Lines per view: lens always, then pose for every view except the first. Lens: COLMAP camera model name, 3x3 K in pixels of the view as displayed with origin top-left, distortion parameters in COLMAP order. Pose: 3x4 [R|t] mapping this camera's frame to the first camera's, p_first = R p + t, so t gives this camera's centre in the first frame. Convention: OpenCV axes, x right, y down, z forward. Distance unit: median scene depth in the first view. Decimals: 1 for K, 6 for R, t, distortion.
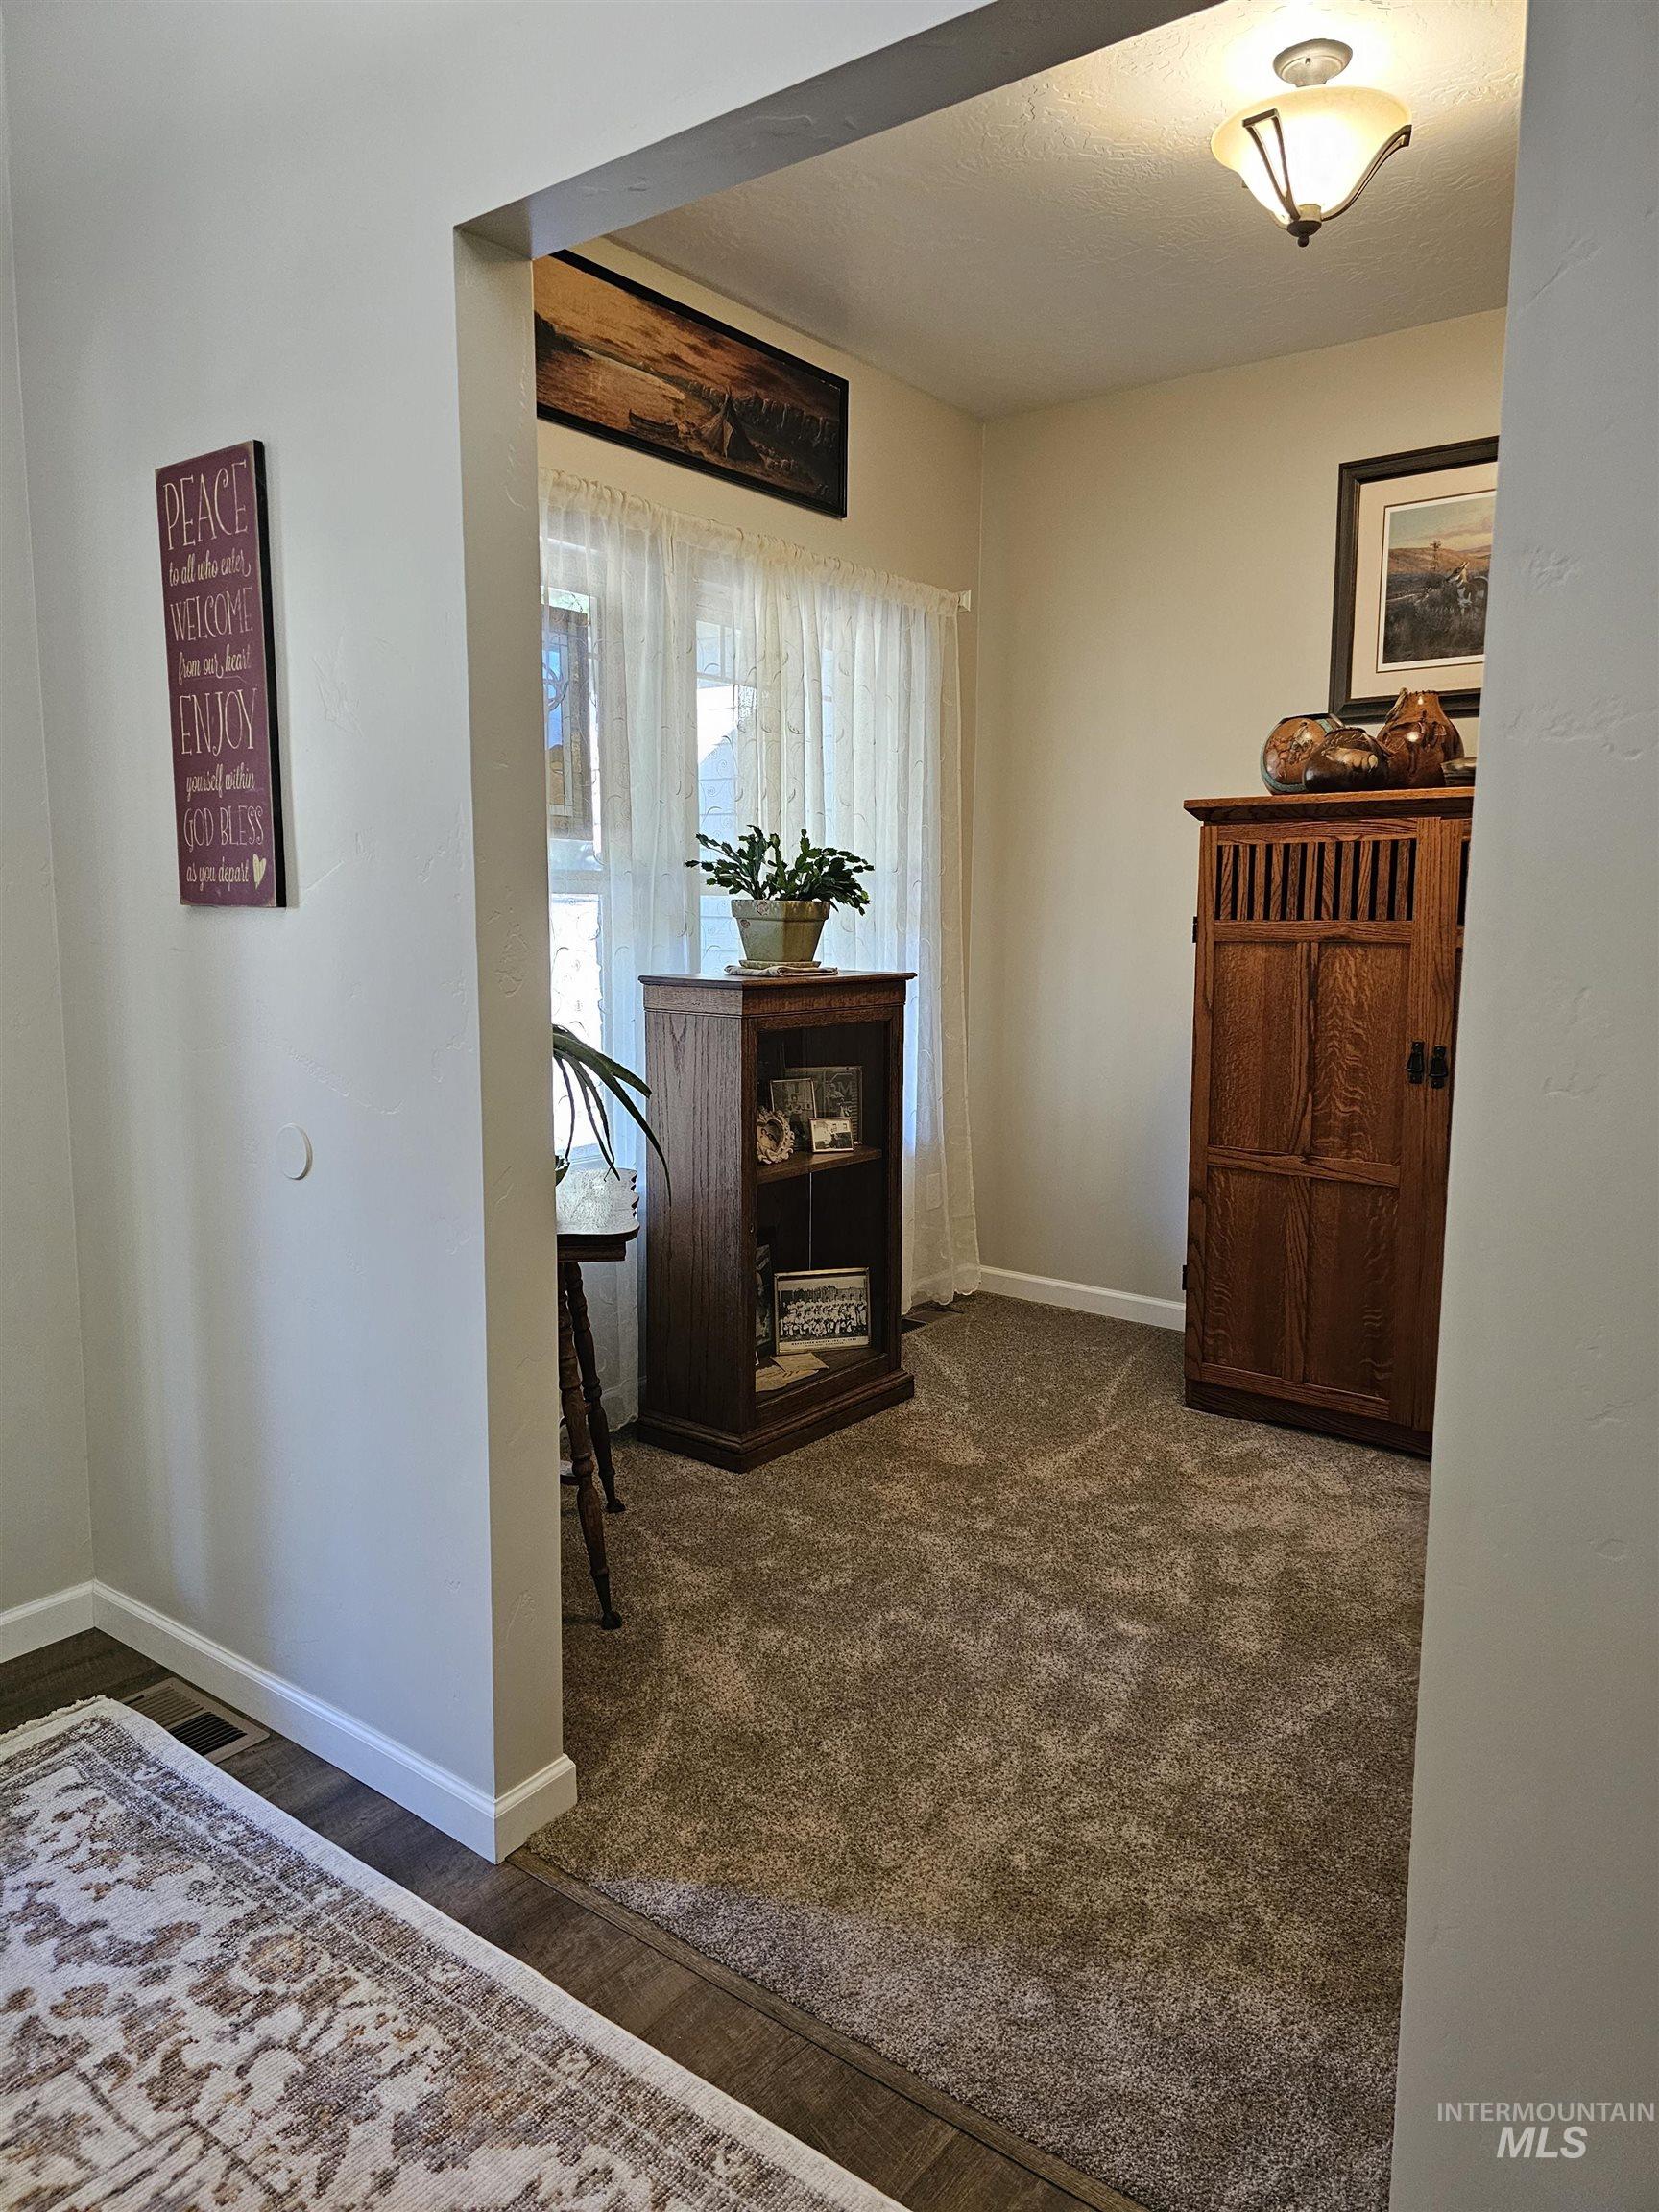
lens RADIAL K [[1478.5, 0, 831.3], [0, 1478.5, 1100.3], [0, 0, 1]] dist [0.041429, -0.040461]
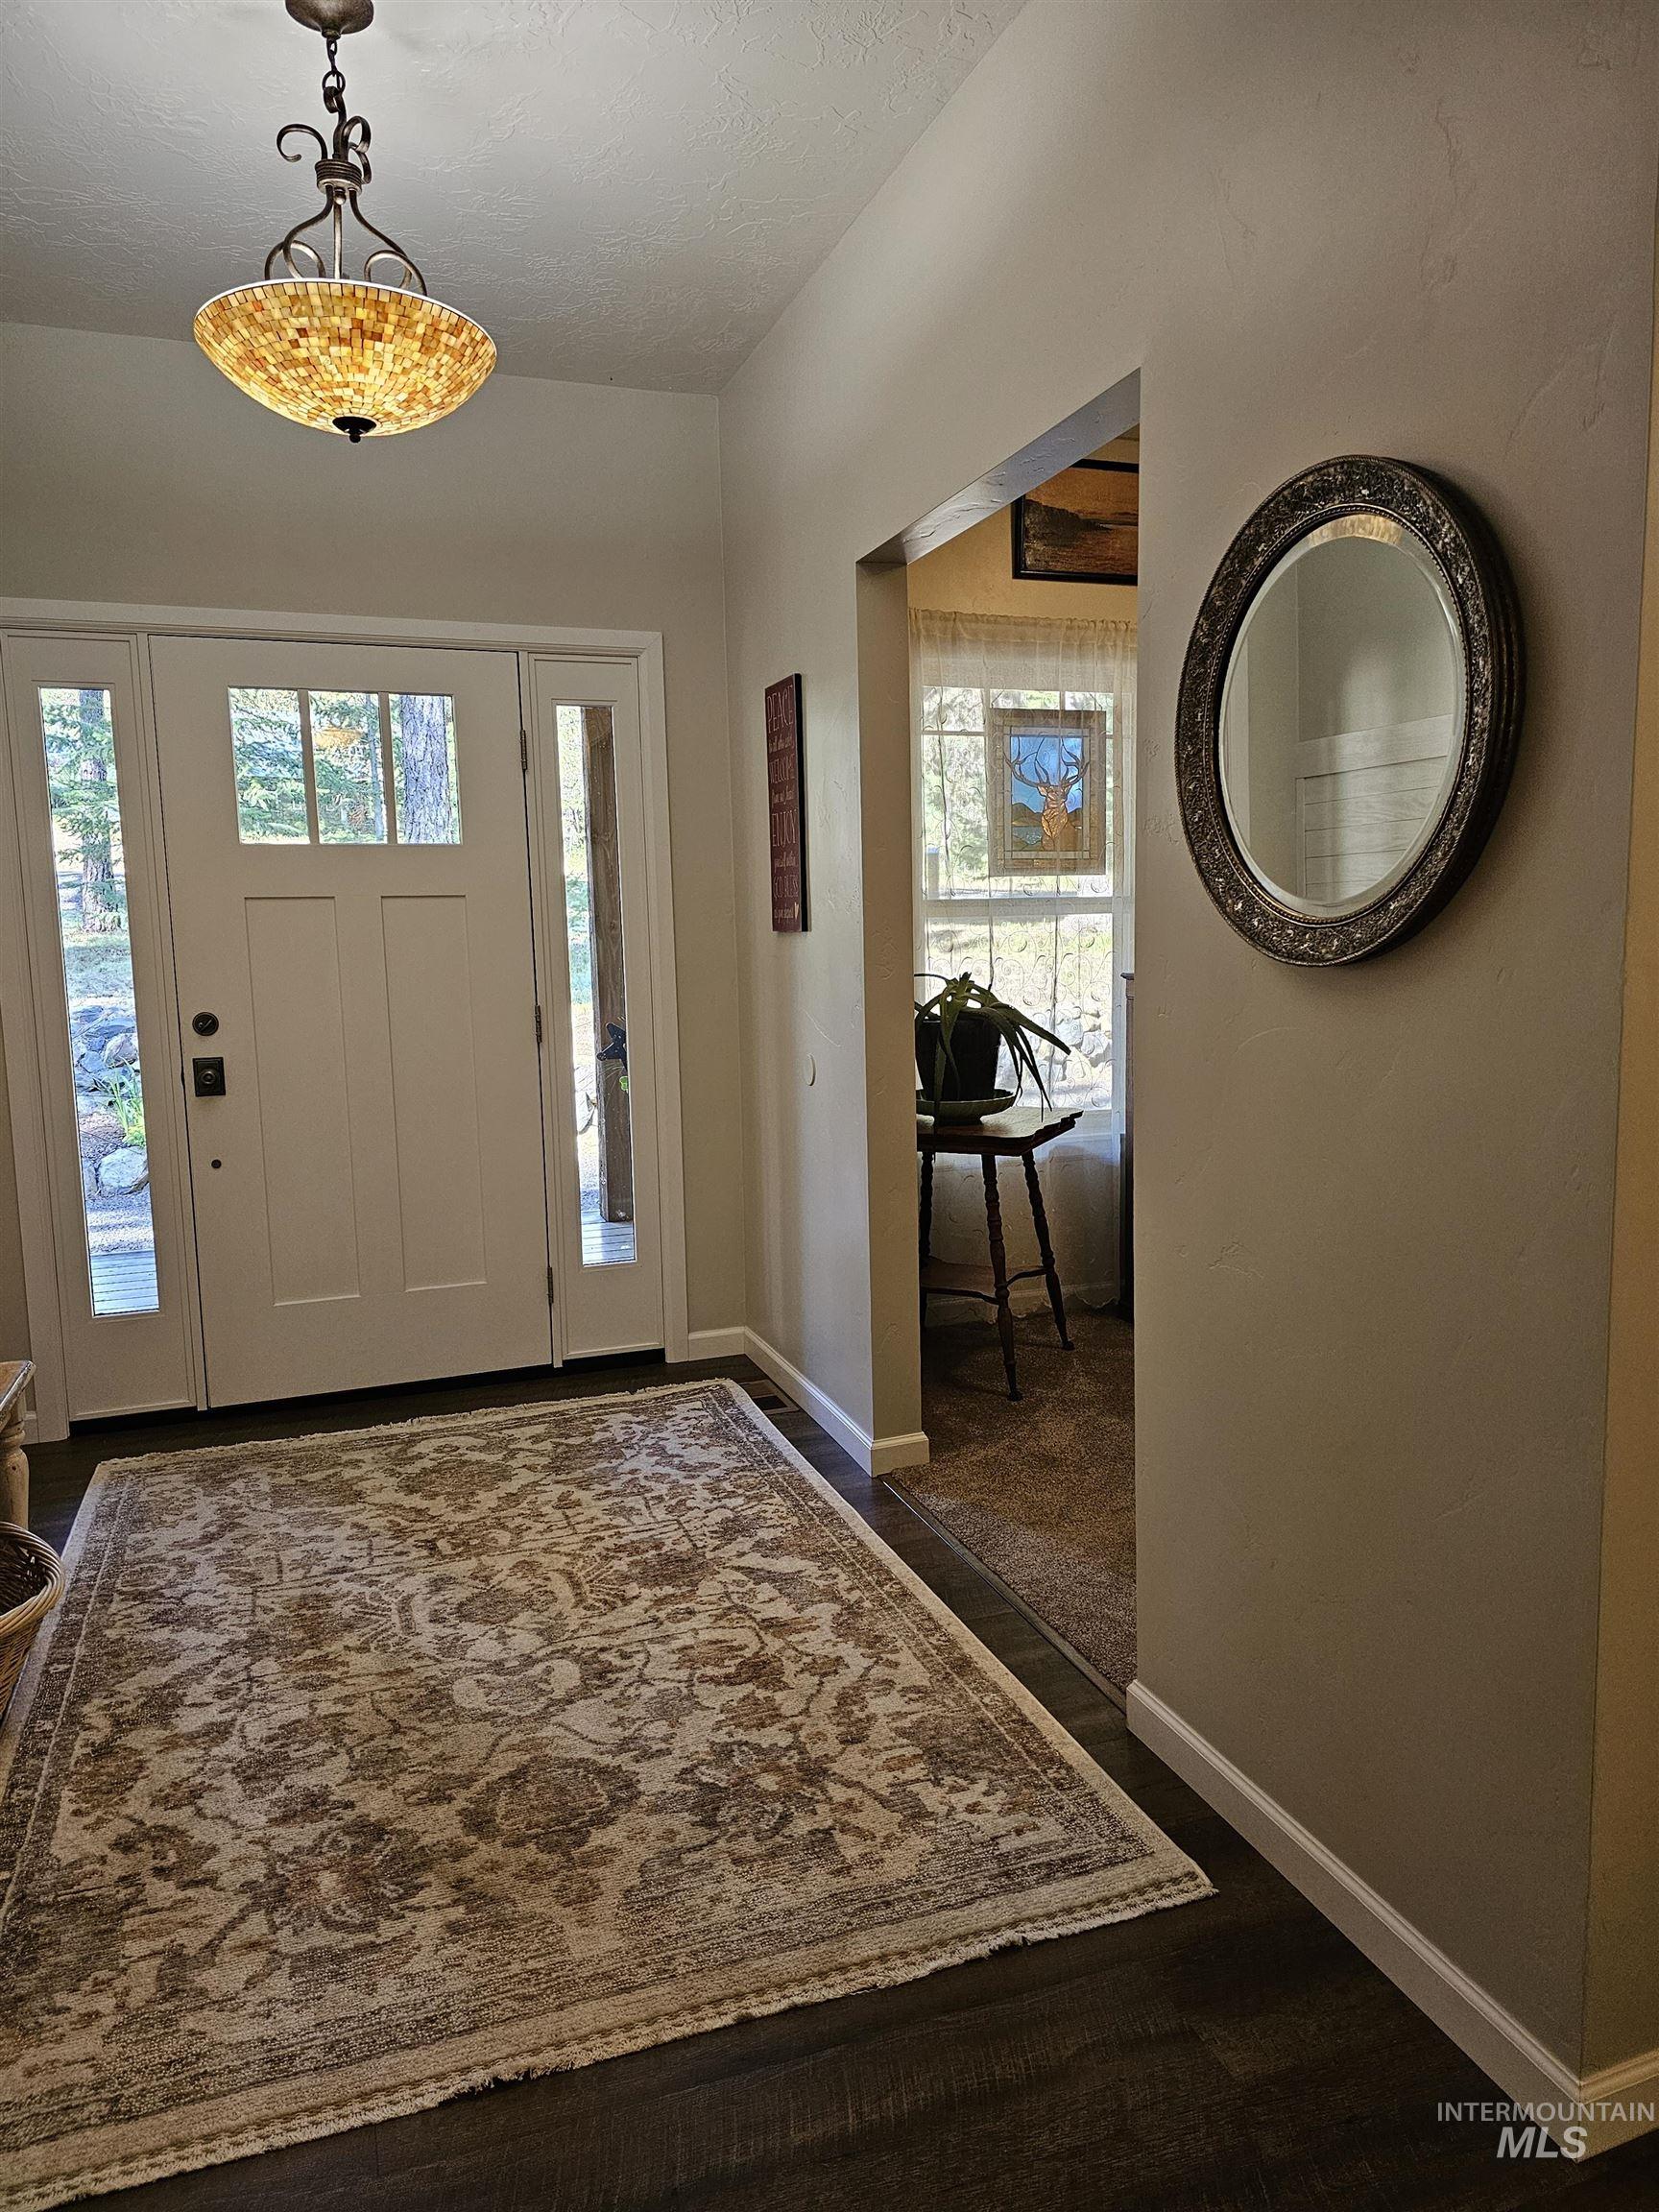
lens RADIAL K [[1484.6, 0, 878.5], [0, 1484.6, 1103.6], [0, 0, 1]] dist [0.082239, -0.078683]
pose [[0.849503, 0.041247, -0.525969, 0.697816], [-0.044349, 0.998994, 0.006713, 0.065395], [0.525717, 0.017623, 0.850477, -0.499440]]
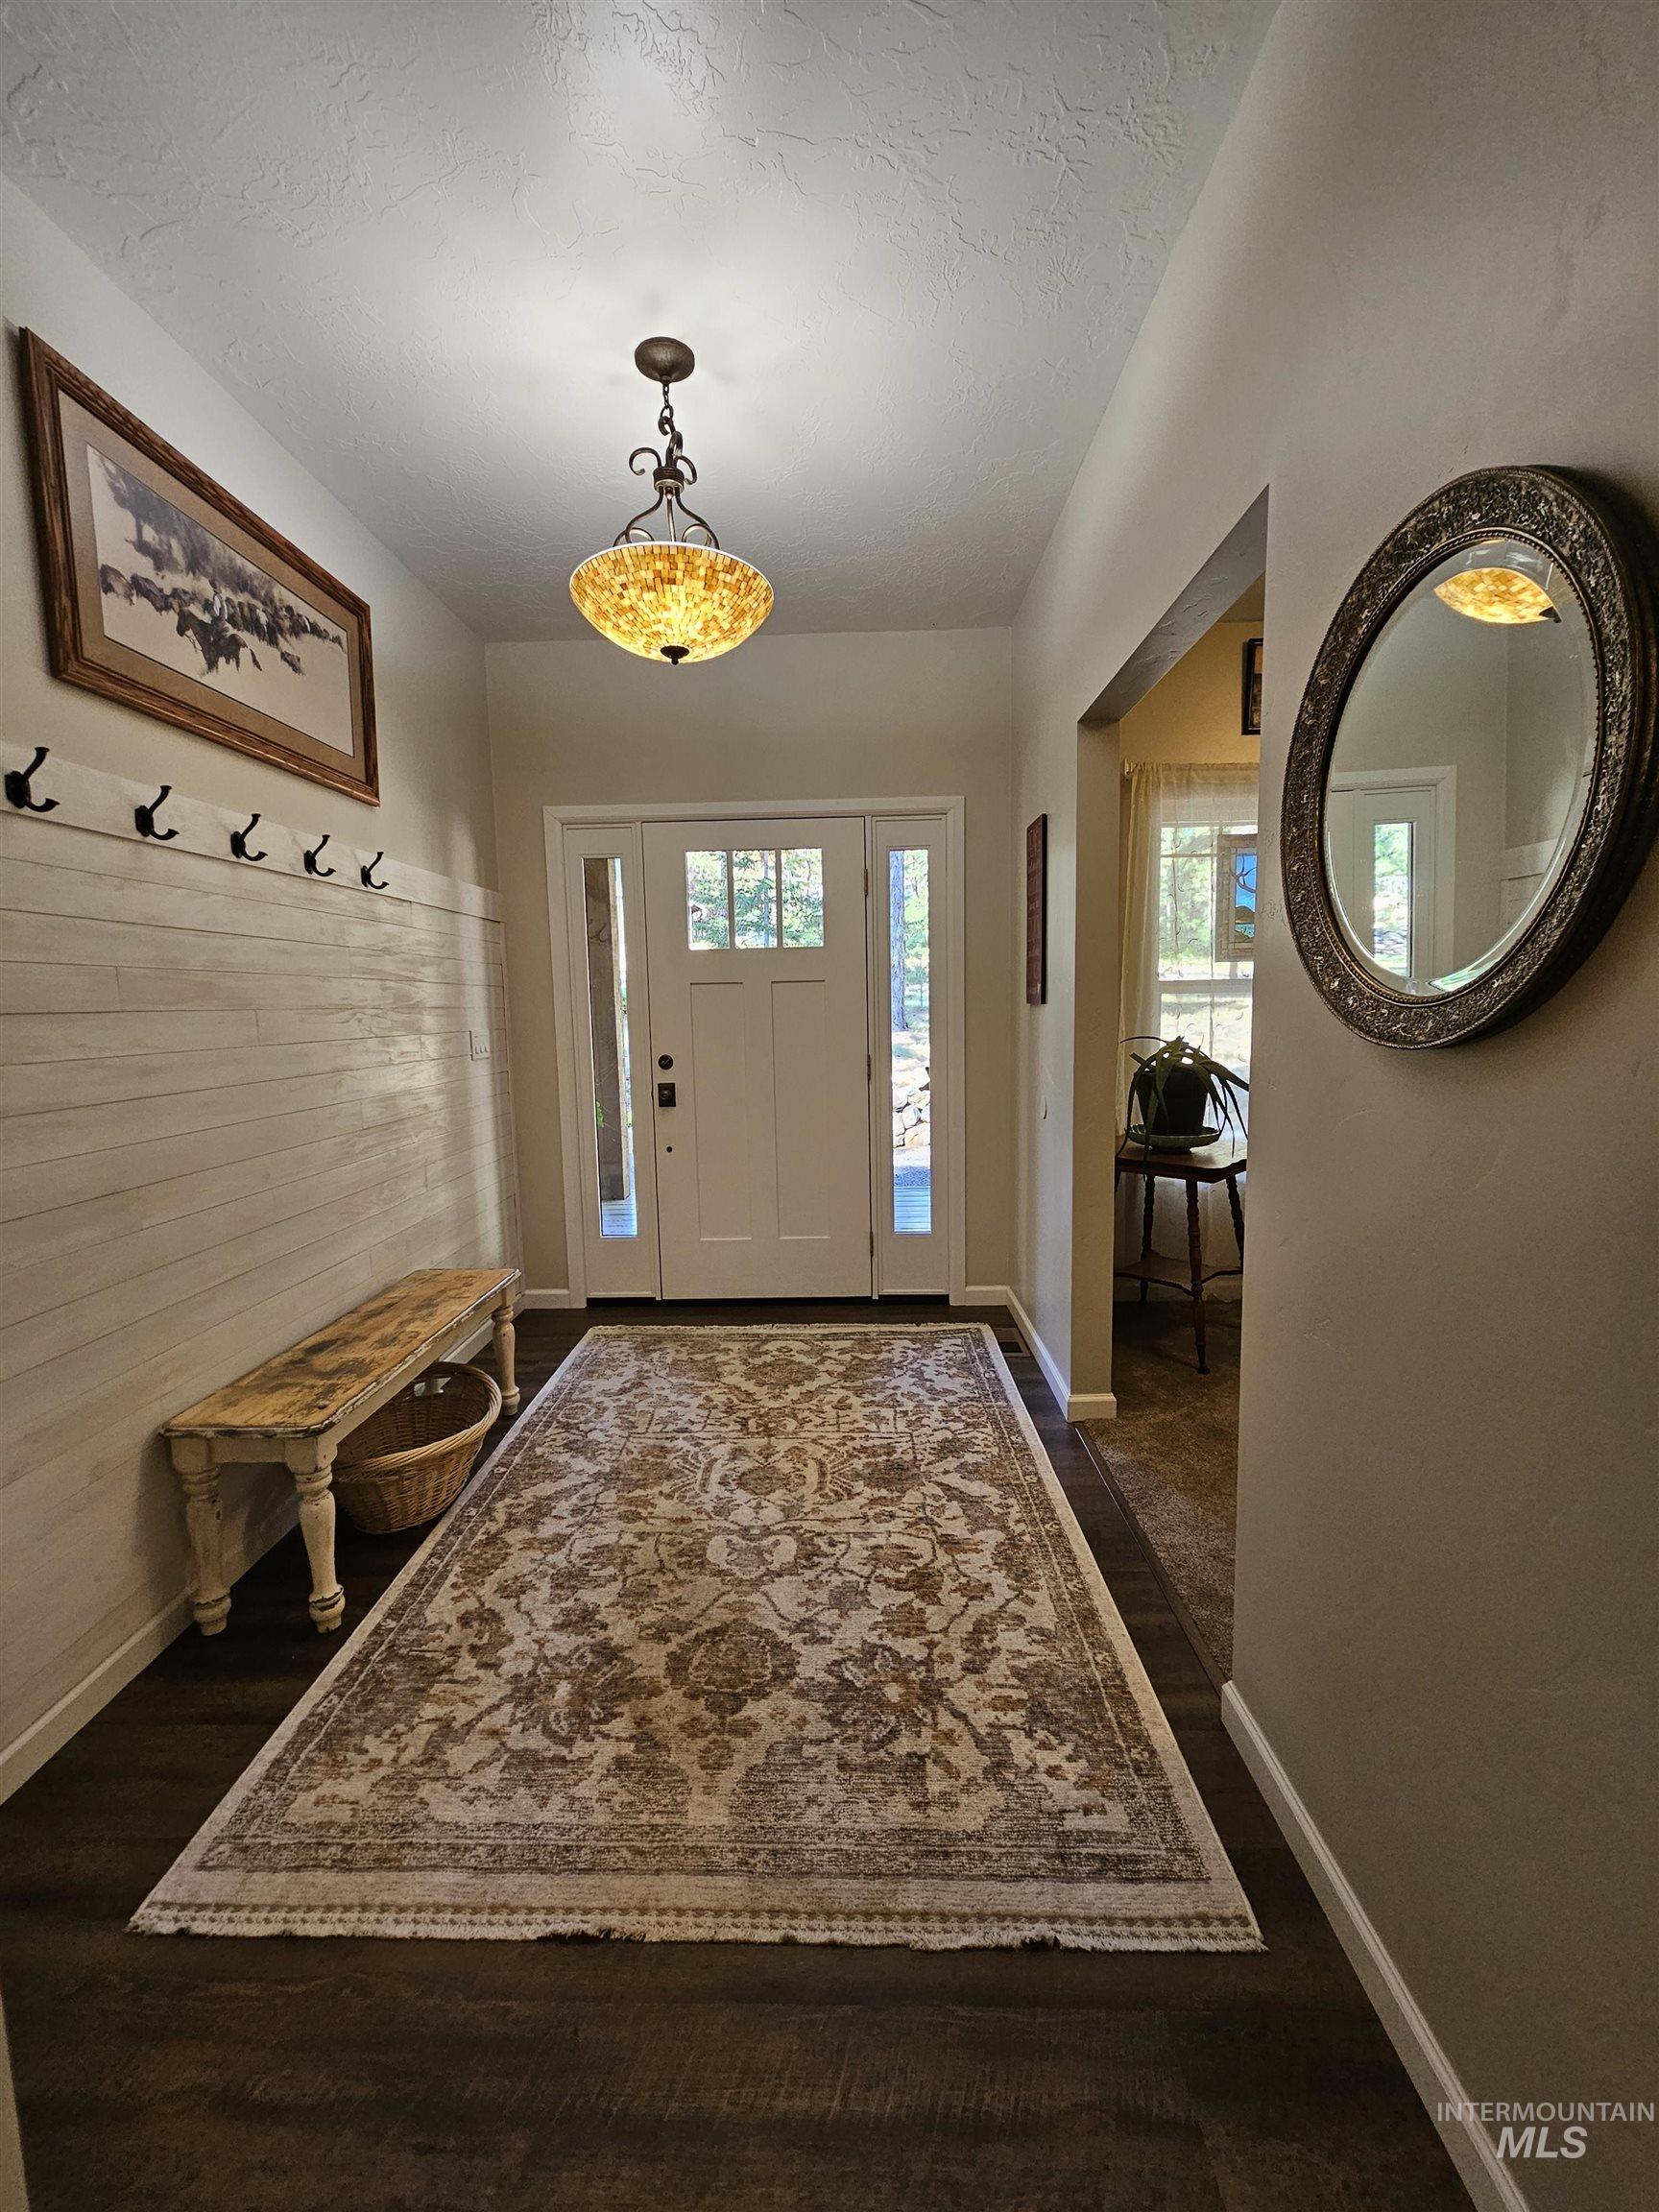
lens RADIAL K [[911.4, 0, 836.8], [0, 911.4, 1101.8], [0, 0, 1]] dist [0.001320, -0.000459]
pose [[0.592940, 0.070894, -0.802120, 0.665014], [-0.084864, 0.996071, 0.025304, 0.019312], [0.800763, 0.053067, 0.596626, -0.143836]]
